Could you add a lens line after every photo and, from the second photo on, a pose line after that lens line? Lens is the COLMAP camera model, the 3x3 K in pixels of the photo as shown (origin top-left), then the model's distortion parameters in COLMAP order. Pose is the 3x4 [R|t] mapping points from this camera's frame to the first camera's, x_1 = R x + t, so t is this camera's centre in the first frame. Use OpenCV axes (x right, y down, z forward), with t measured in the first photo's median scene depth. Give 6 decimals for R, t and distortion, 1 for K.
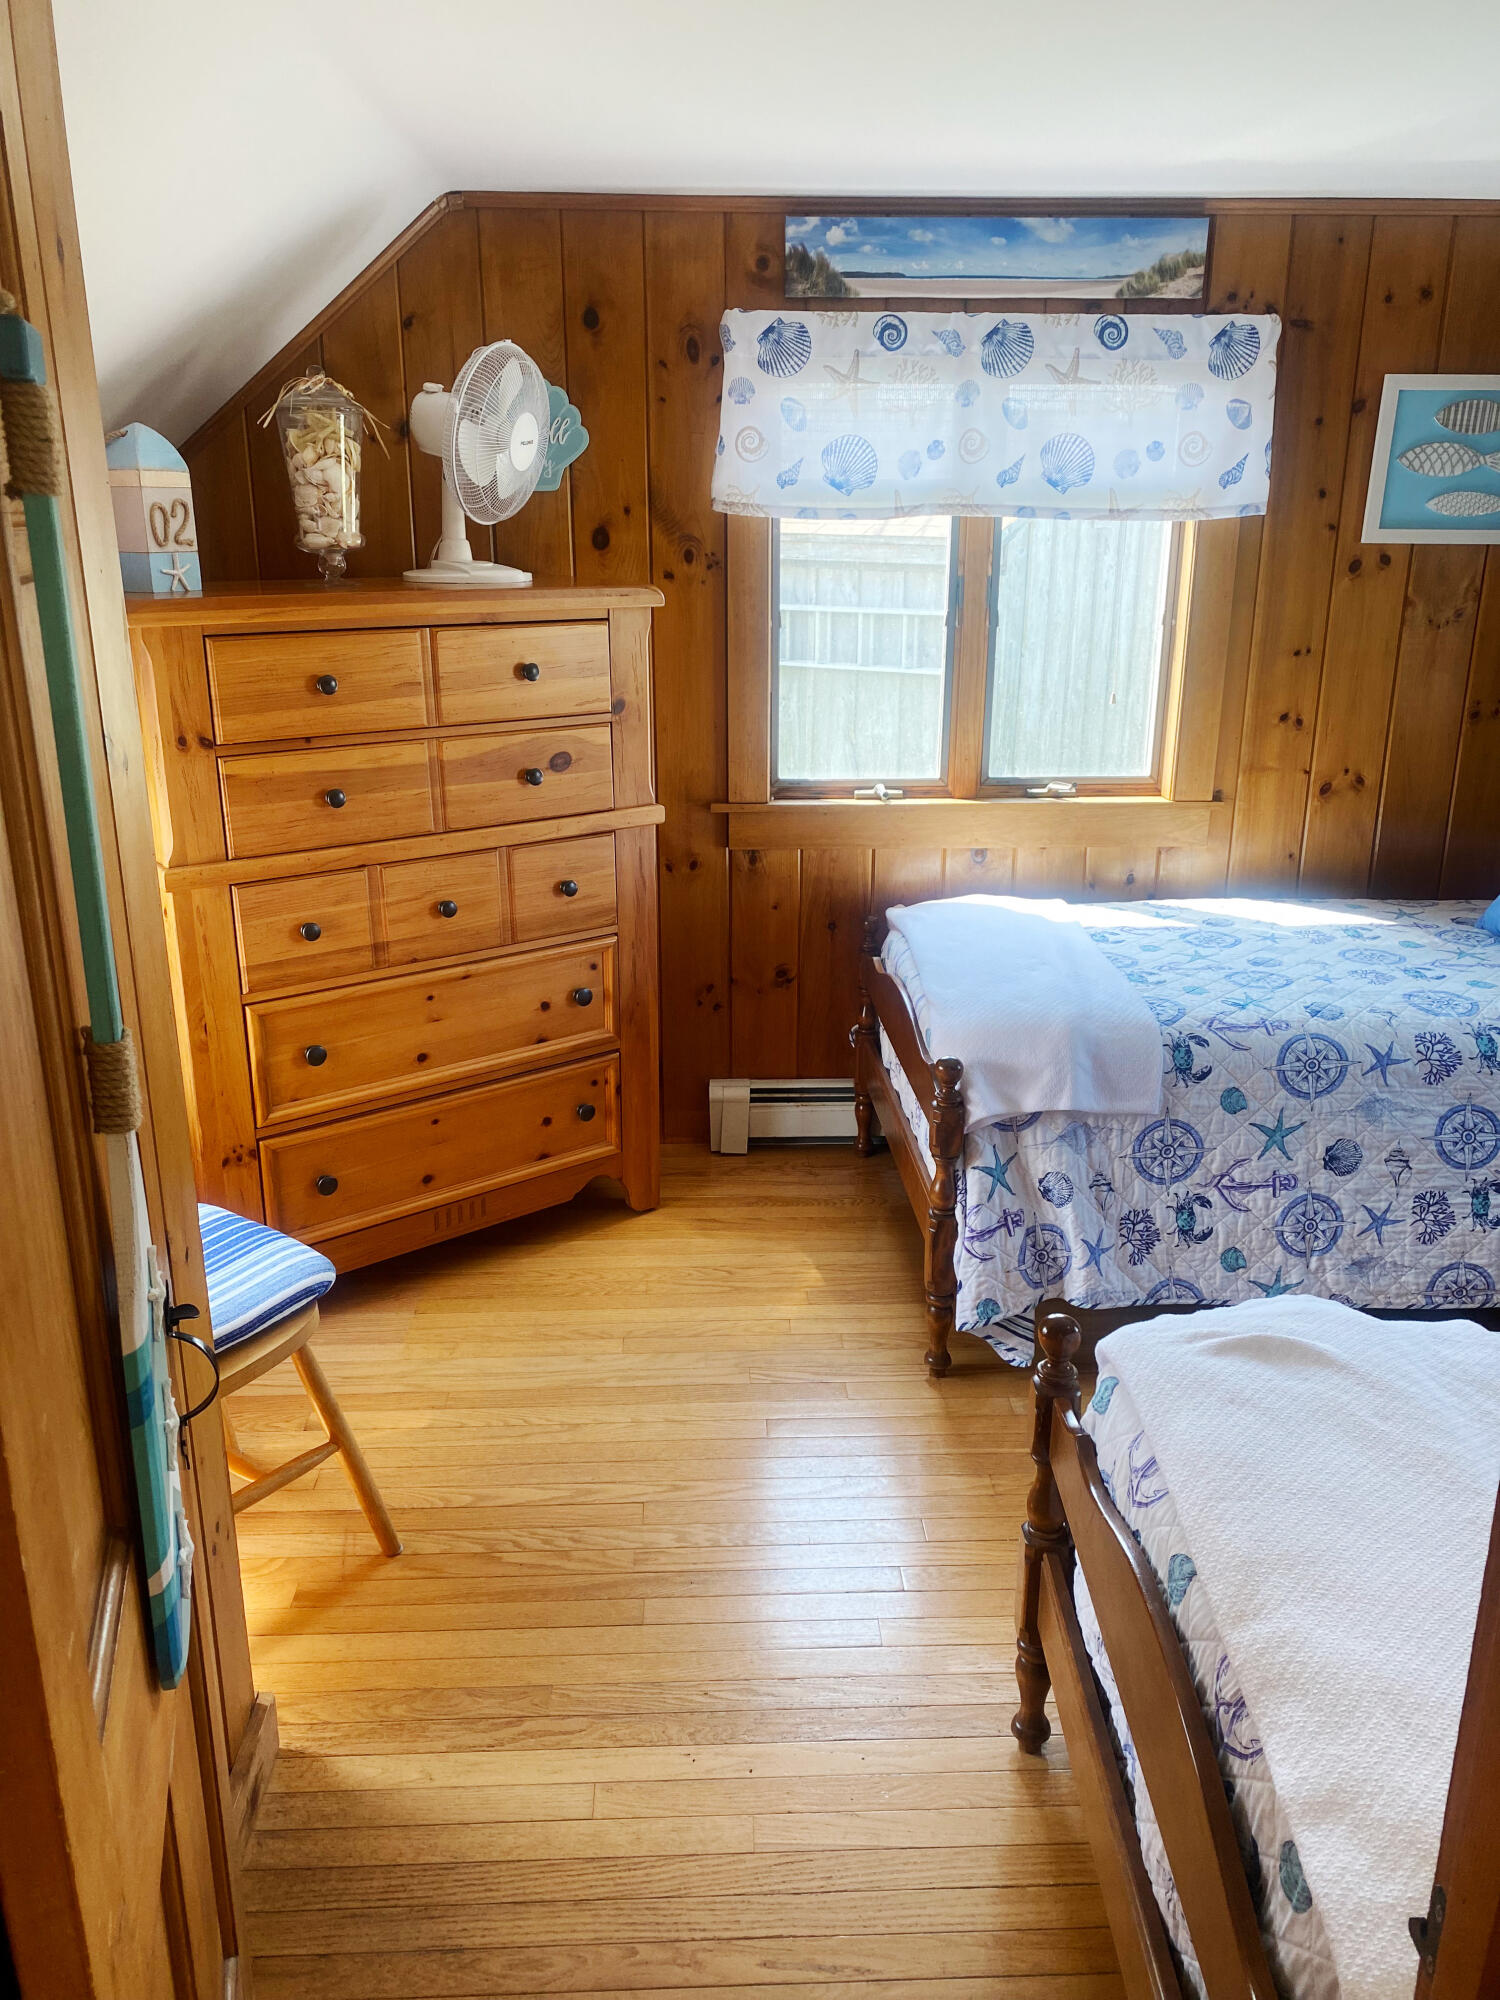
lens RADIAL K [[1527.7, 0, 752.9], [0, 1527.7, 1003.0], [0, 0, 1]] dist [0.059725, -0.081910]
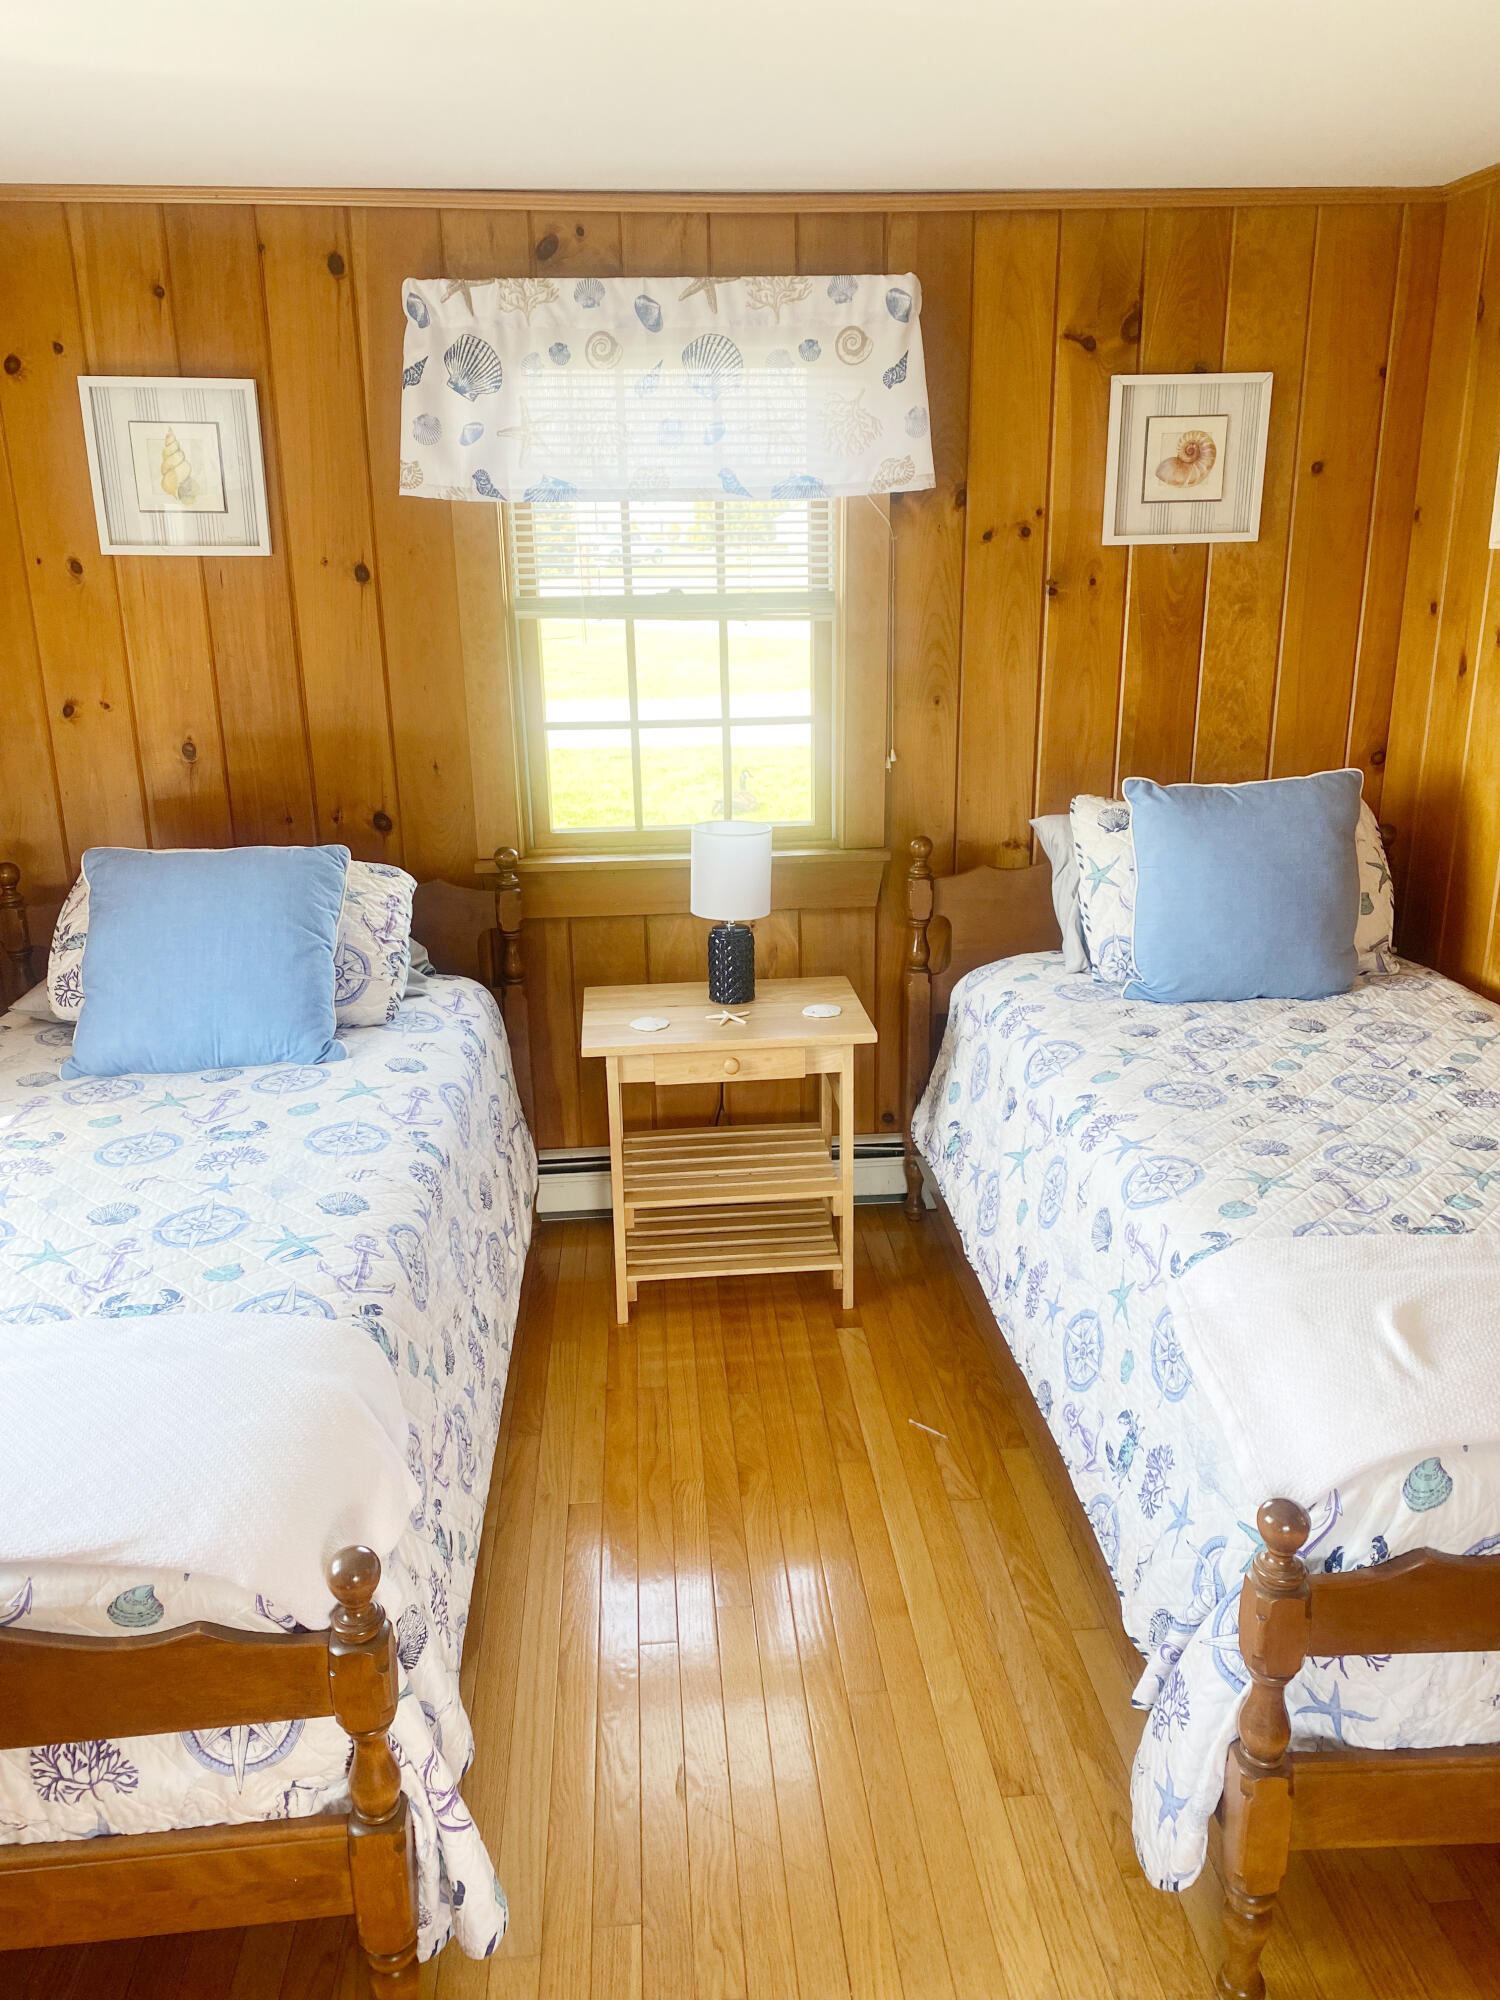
lens RADIAL K [[1527.7, 0, 788.5], [0, 1527.7, 982.3], [0, 0, 1]] dist [0.059725, -0.081910]
pose [[-0.051038, -0.286667, 0.956670, -0.275973], [0.322394, 0.901904, 0.287456, -0.205127], [-0.945229, 0.323096, 0.046388, 0.636258]]
